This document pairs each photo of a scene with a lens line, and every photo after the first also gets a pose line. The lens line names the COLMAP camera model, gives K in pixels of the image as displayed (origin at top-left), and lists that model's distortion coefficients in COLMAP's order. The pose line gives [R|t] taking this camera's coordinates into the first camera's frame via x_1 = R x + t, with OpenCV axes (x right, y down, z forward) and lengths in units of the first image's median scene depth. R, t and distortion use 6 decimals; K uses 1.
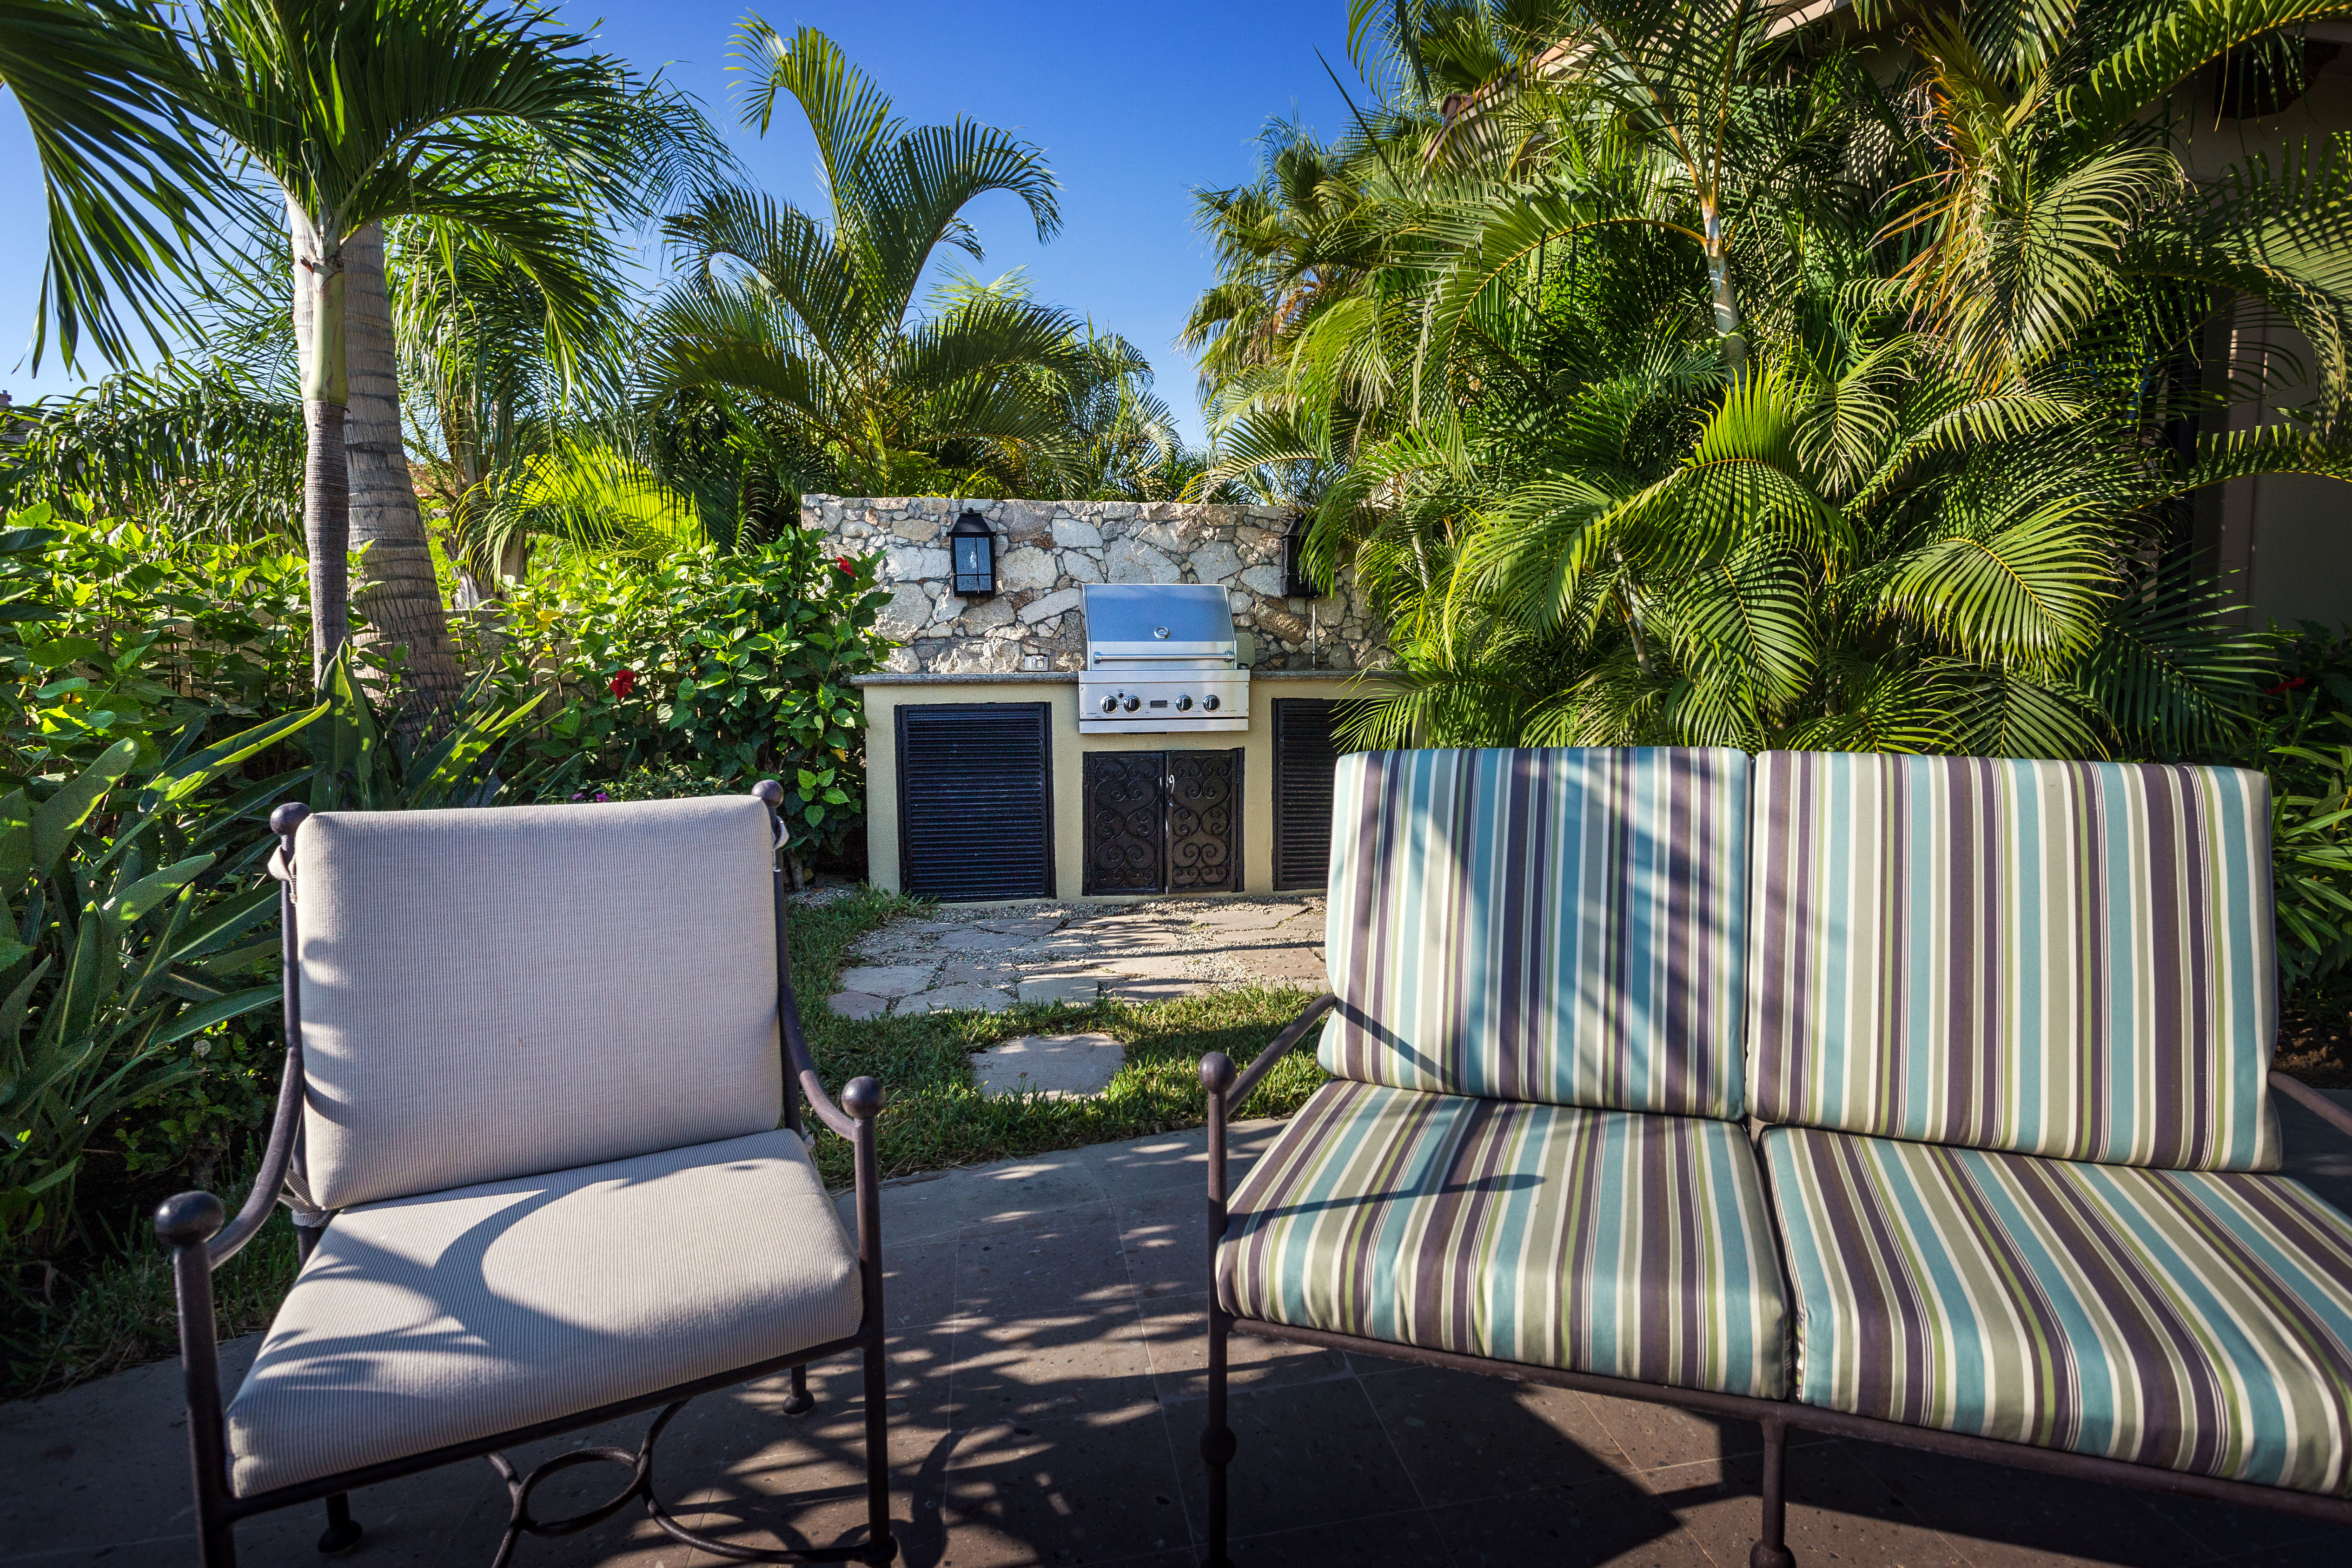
lens RADIAL K [[1263.1, 0, 1176.0], [0, 1263.1, 784.0], [0, 0, 1]] dist [-0.003624, 0.000149]
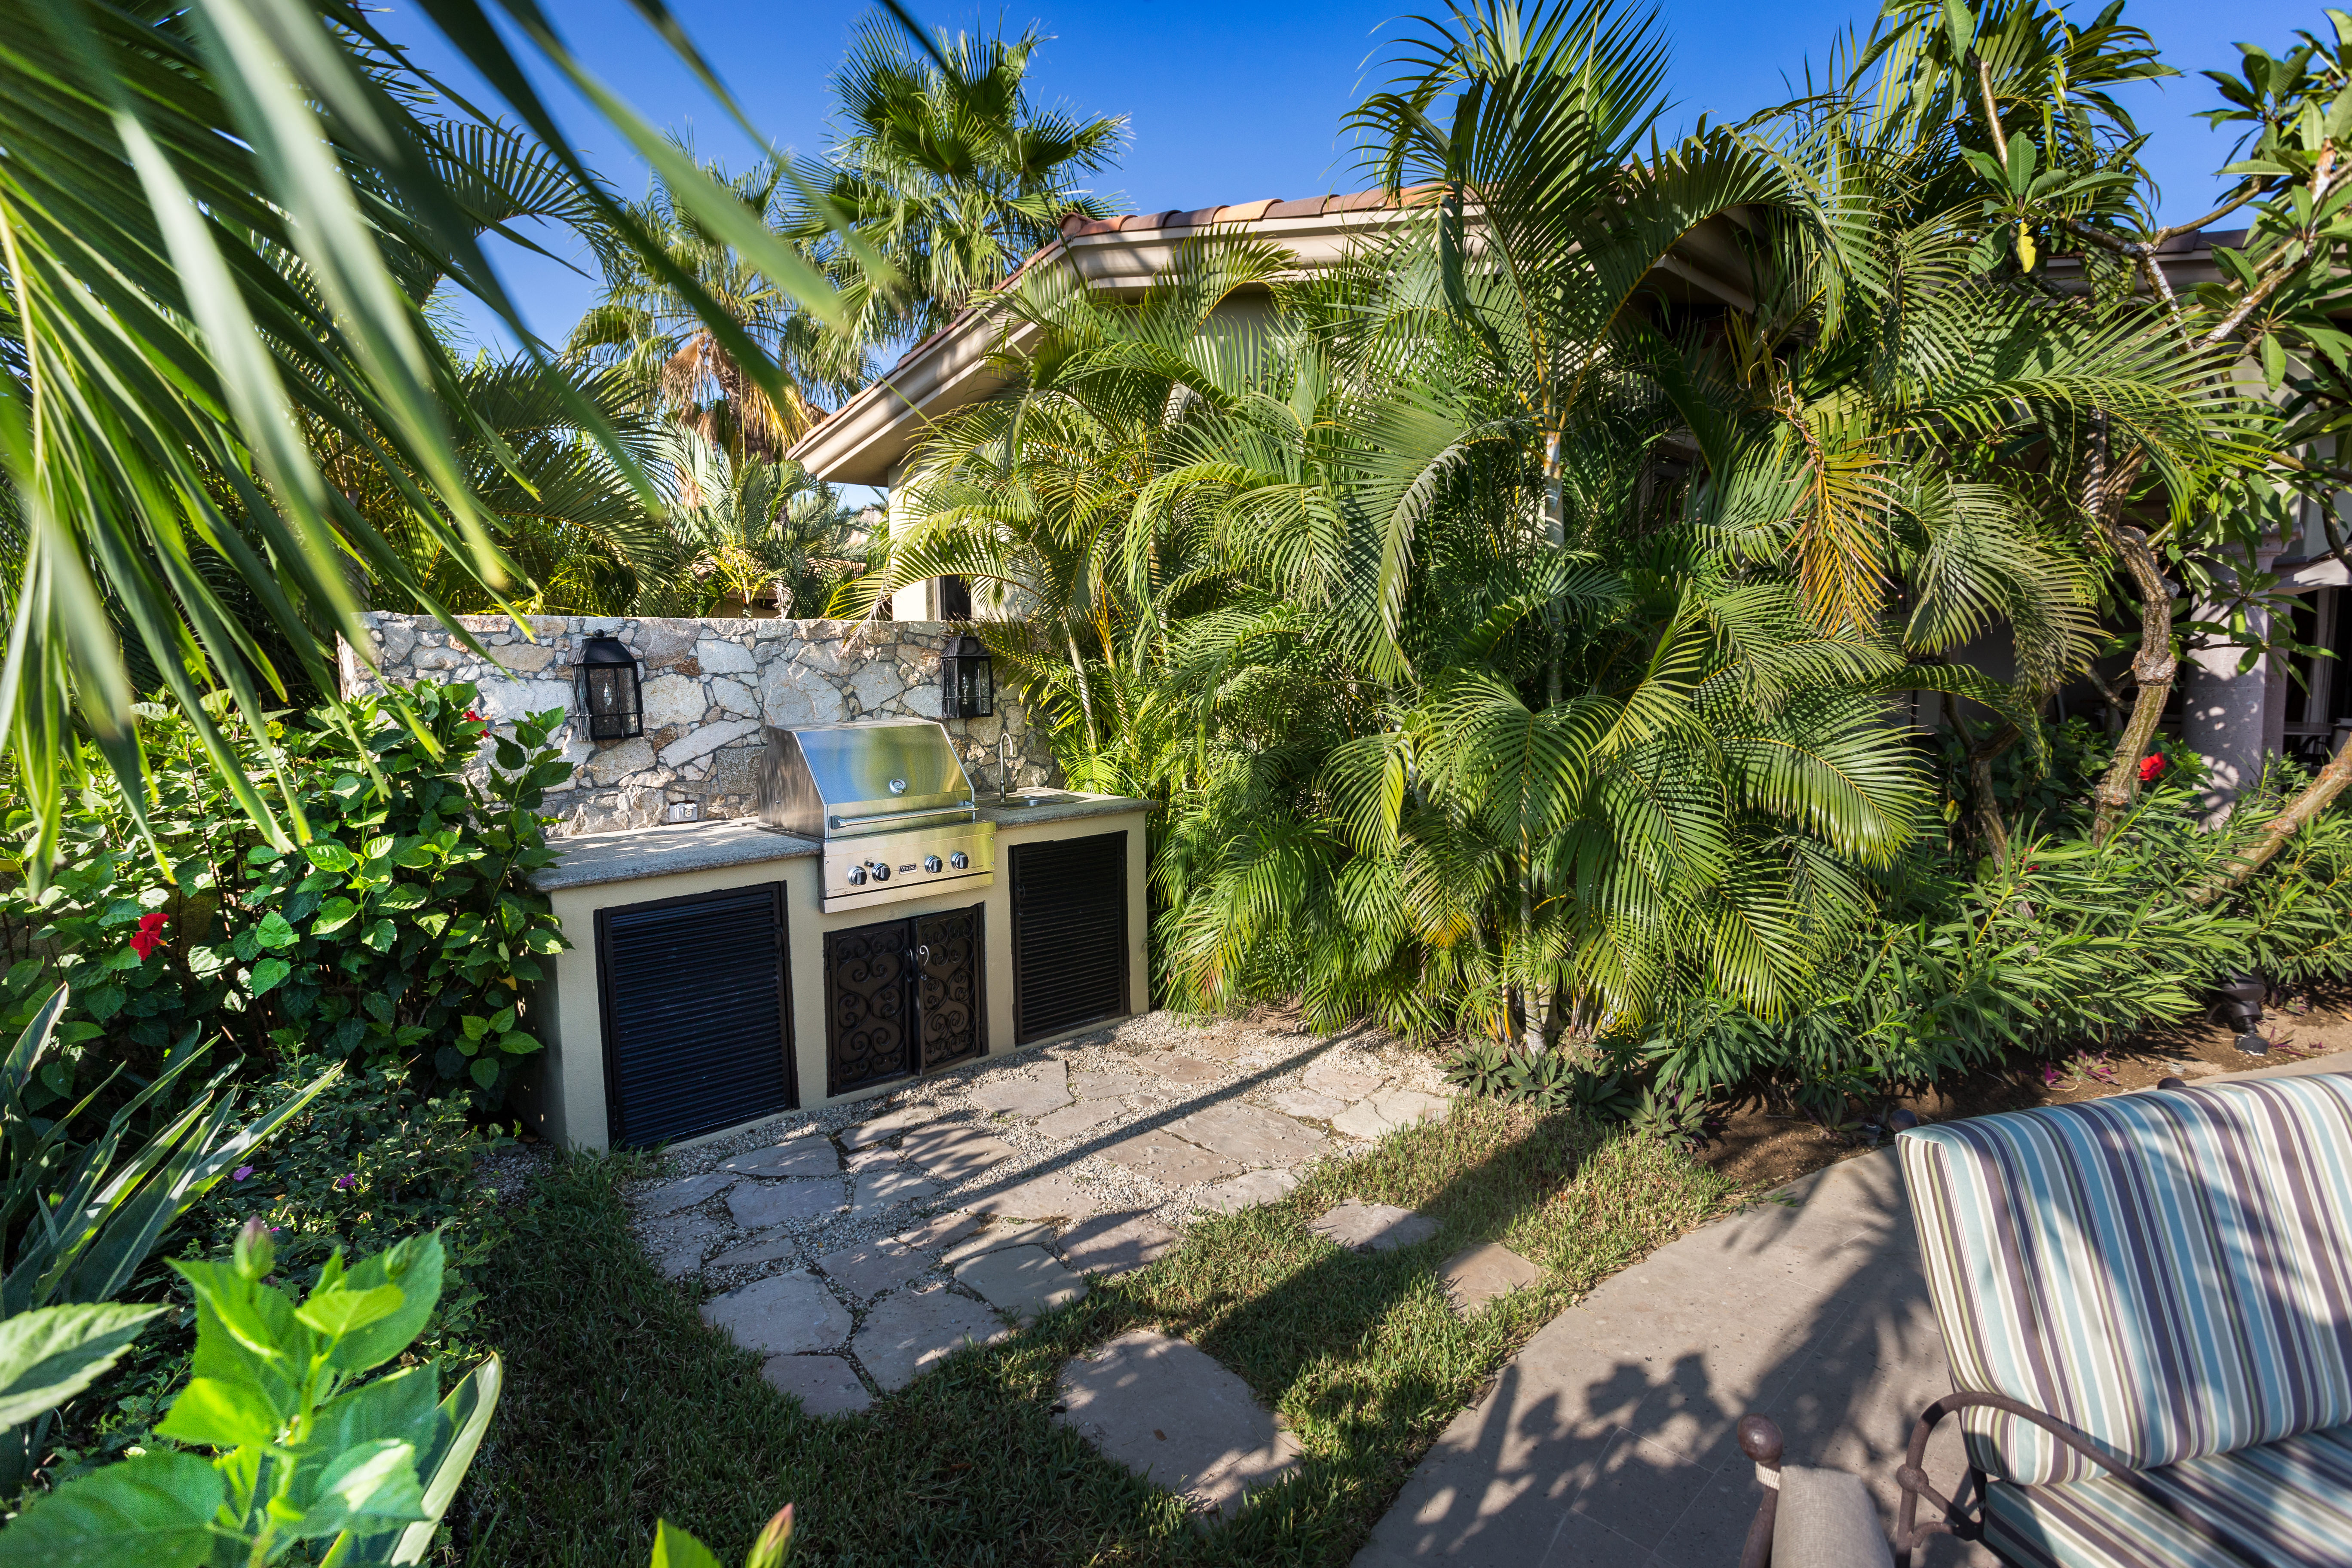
lens RADIAL K [[1196.7, 0, 1176.0], [0, 1196.7, 784.0], [0, 0, 1]] dist [0.001188, 0.000361]
pose [[0.844614, -0.064138, 0.531520, -0.264755], [0.064536, 0.997756, 0.017847, -0.111823], [-0.531472, 0.019228, 0.846858, 0.167047]]
